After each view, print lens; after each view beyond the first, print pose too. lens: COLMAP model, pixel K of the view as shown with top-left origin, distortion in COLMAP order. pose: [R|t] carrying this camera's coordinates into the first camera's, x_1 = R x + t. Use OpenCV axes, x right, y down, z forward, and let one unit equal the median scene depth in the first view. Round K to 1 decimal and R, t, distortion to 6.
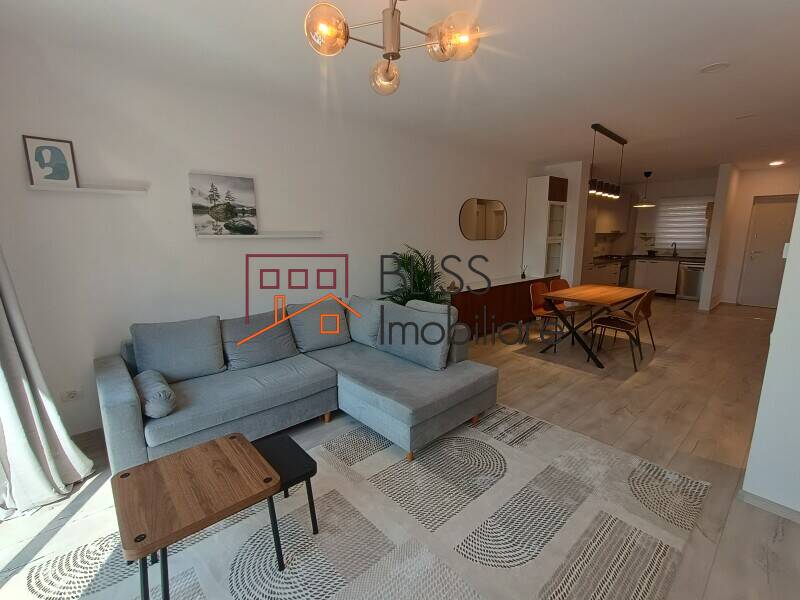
lens RADIAL K [[361.6, 0, 402.4], [0, 361.6, 300.3], [0, 0, 1]] dist [0.000021, 0.000673]
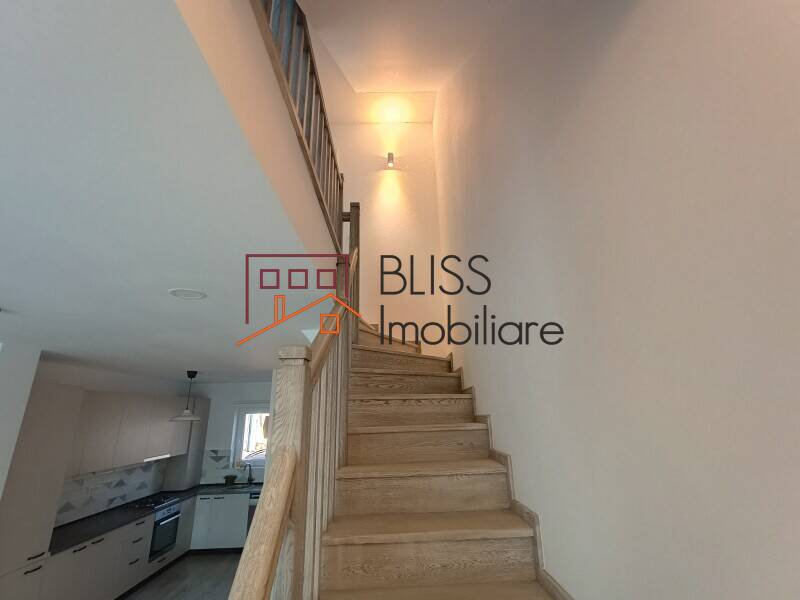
lens RADIAL K [[361.6, 0, 402.4], [0, 361.6, 300.3], [0, 0, 1]] dist [0.000021, 0.000673]
pose [[0.645854, 0.214746, 0.732637, 0.413045], [0.164134, 0.898131, -0.407946, -0.129781], [-0.745609, 0.383724, 0.544815, 0.271830]]
